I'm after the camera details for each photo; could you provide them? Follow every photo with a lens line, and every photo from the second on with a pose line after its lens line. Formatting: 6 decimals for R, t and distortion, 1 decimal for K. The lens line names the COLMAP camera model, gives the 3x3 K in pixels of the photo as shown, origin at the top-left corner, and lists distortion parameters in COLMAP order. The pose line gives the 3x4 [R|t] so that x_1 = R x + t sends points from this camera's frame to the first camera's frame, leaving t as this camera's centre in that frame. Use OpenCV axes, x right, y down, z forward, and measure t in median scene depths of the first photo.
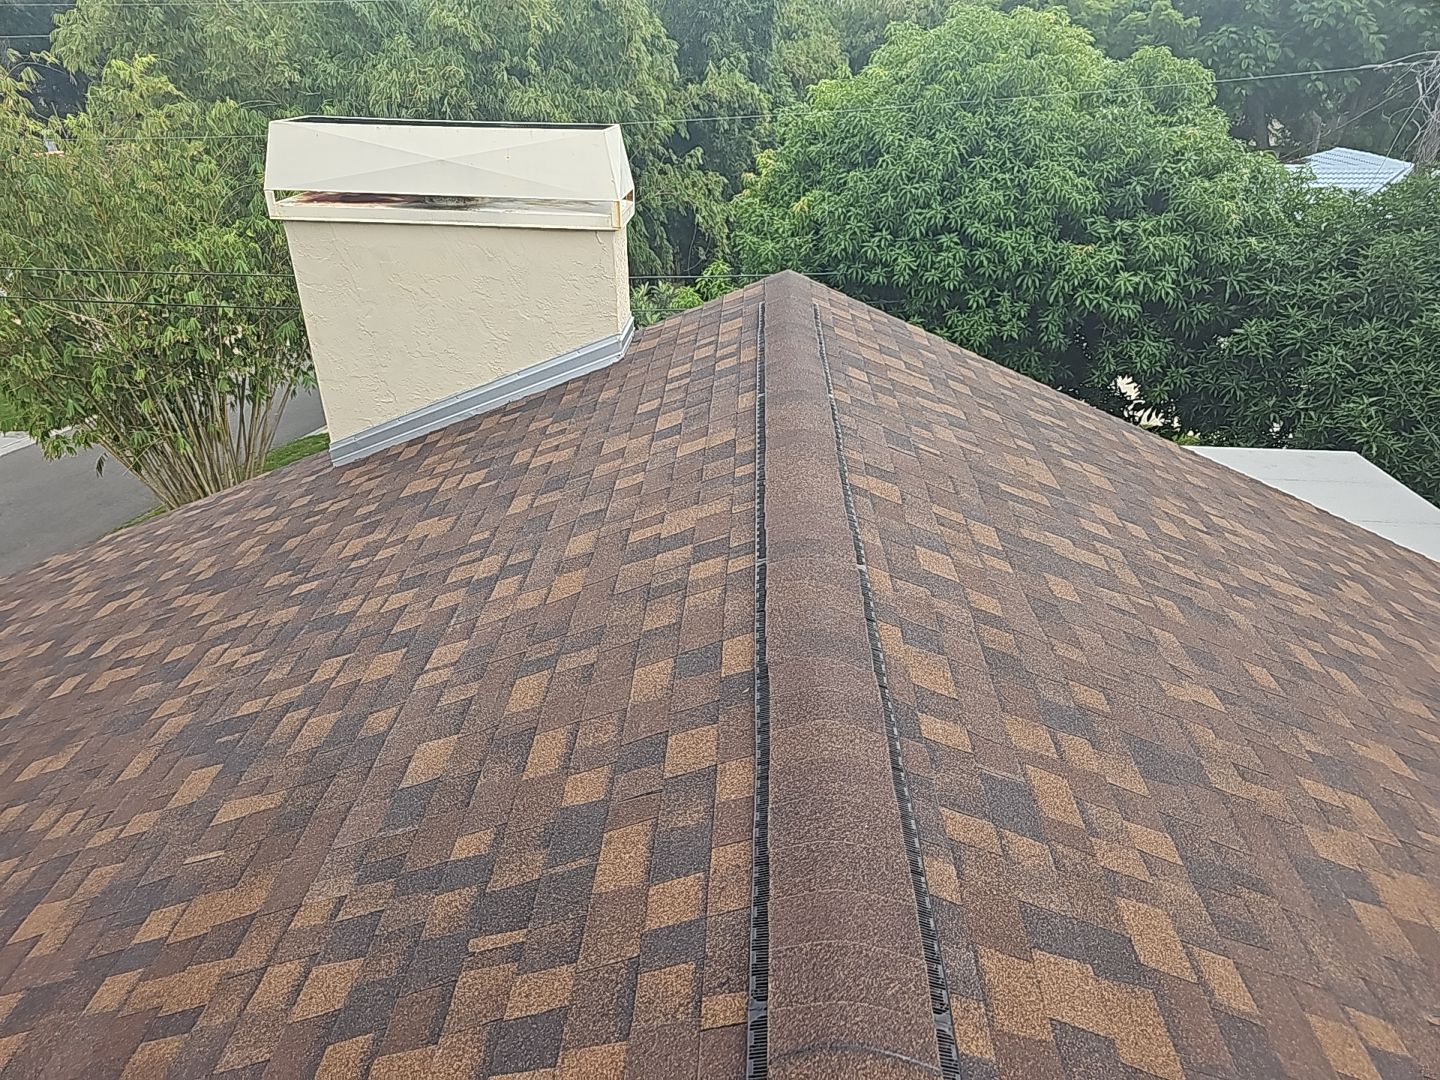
lens RADIAL K [[943.5, 0, 708.8], [0, 943.5, 552.5], [0, 0, 1]] dist [0.047172, -0.039595]
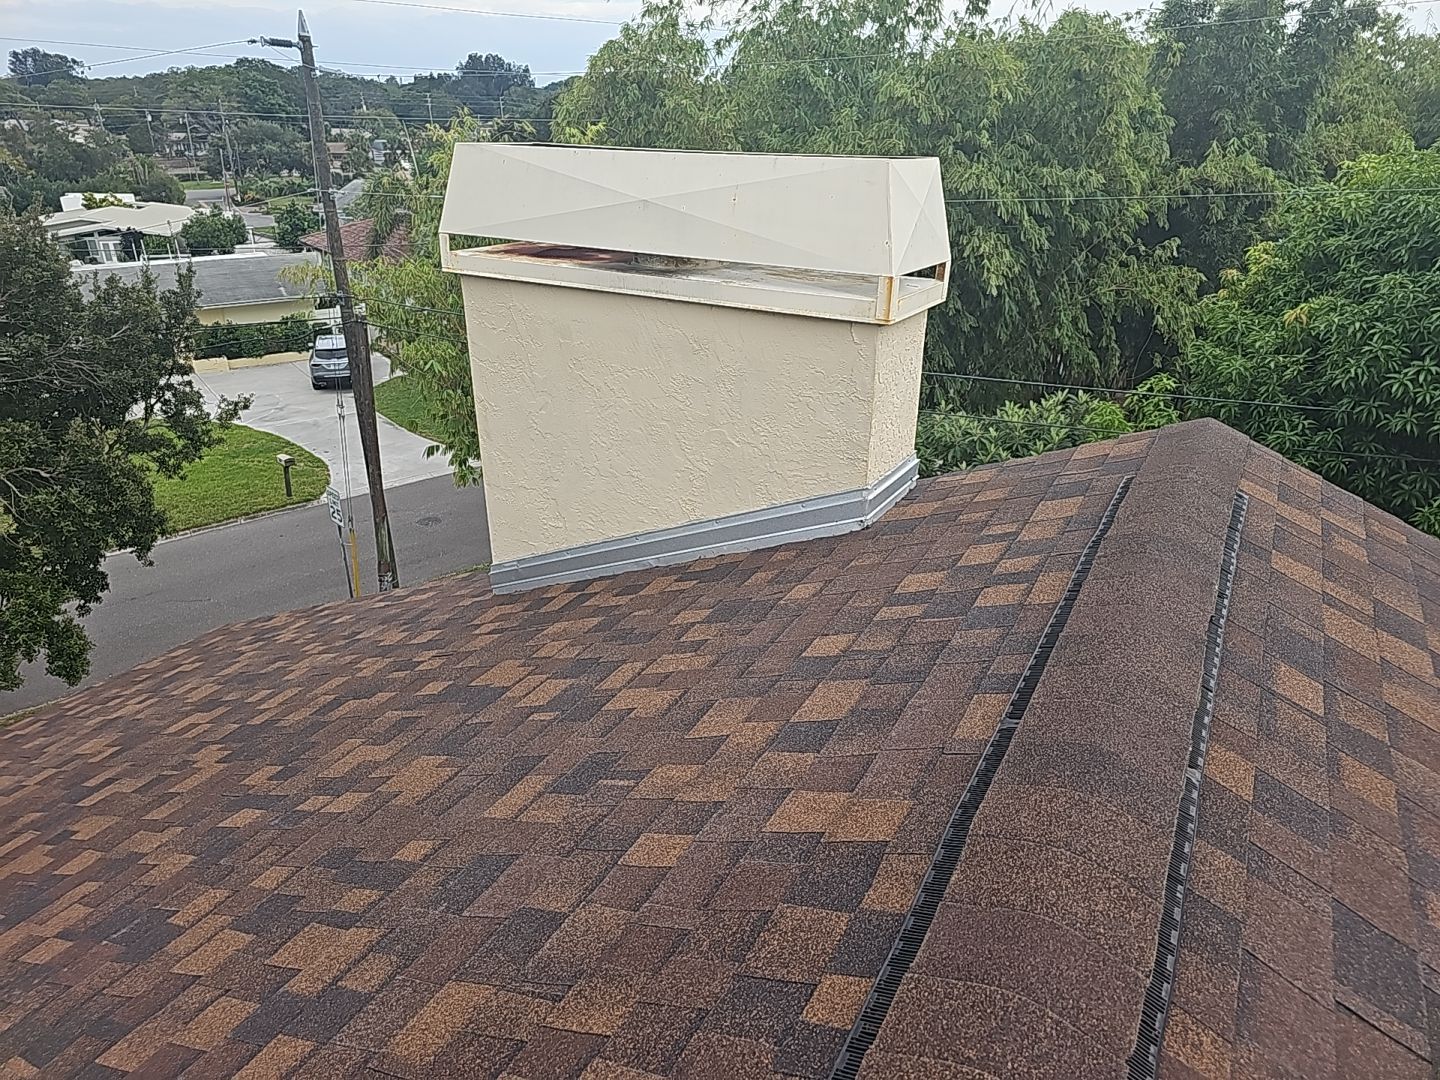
lens RADIAL K [[943.5, 0, 708.8], [0, 943.5, 552.5], [0, 0, 1]] dist [0.047172, -0.039595]
pose [[0.891990, 0.186116, -0.411964, 0.032811], [-0.219111, 0.975111, -0.033888, -0.066837], [0.395403, 0.120493, 0.910570, 0.185402]]
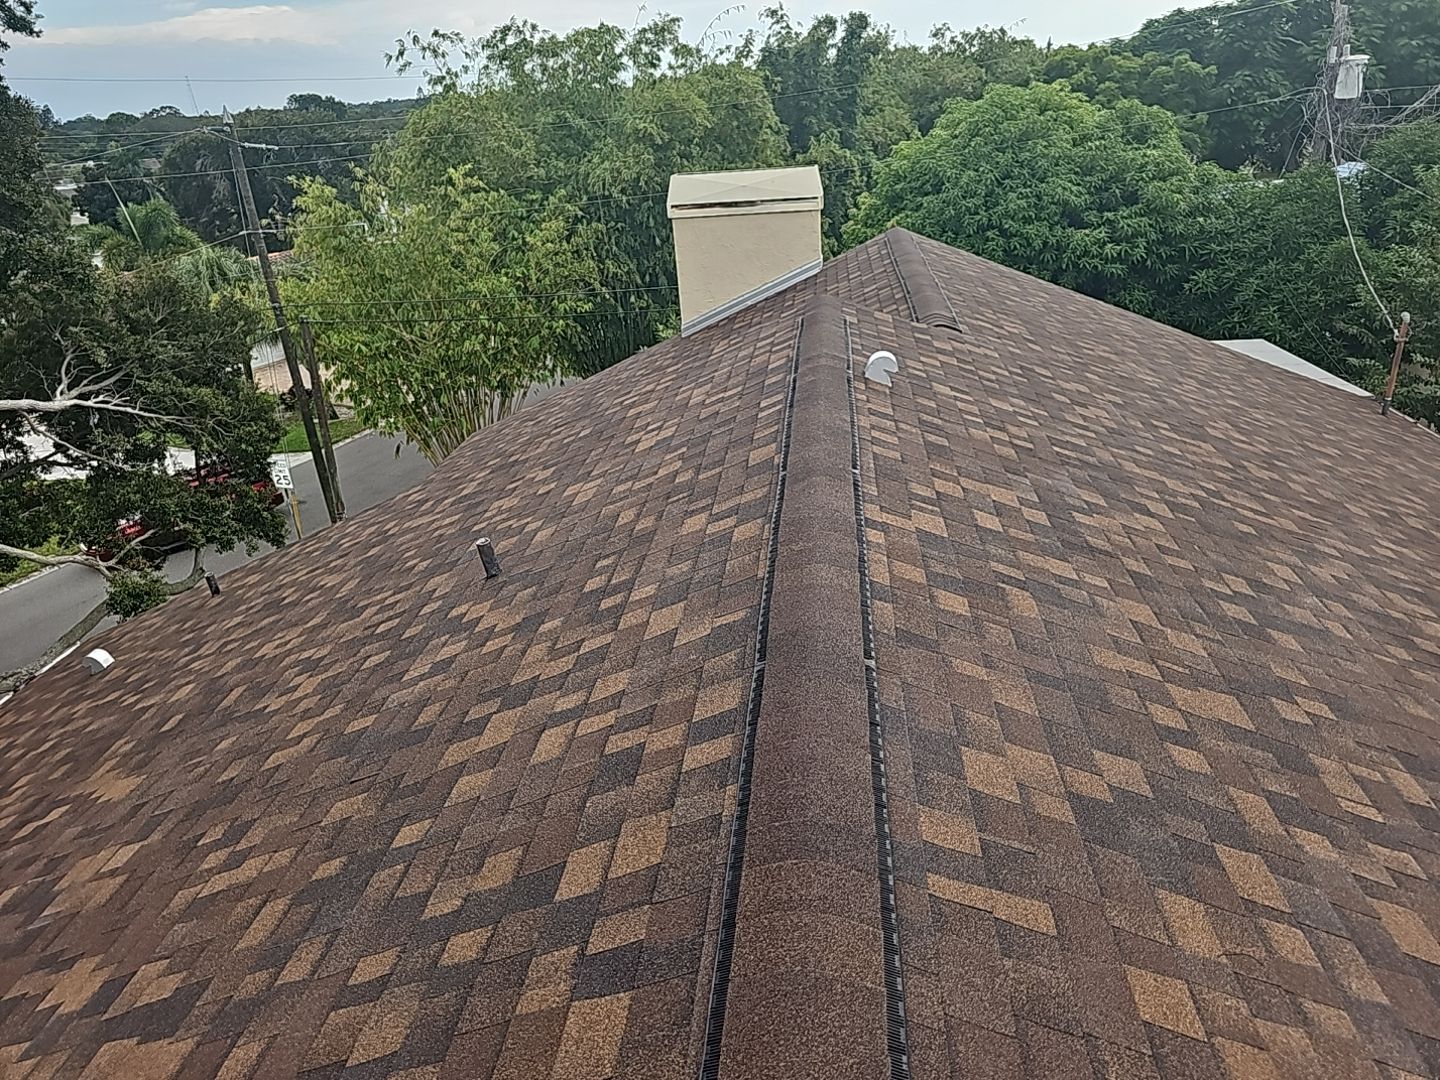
lens RADIAL K [[945.4, 0, 720.0], [0, 945.4, 540.0], [0, 0, 1]] dist [0.050215, -0.045622]
pose [[0.995243, -0.050426, -0.083354, -0.079775], [0.043565, 0.995665, -0.082181, 0.264829], [0.087137, 0.078159, 0.993126, -0.515180]]
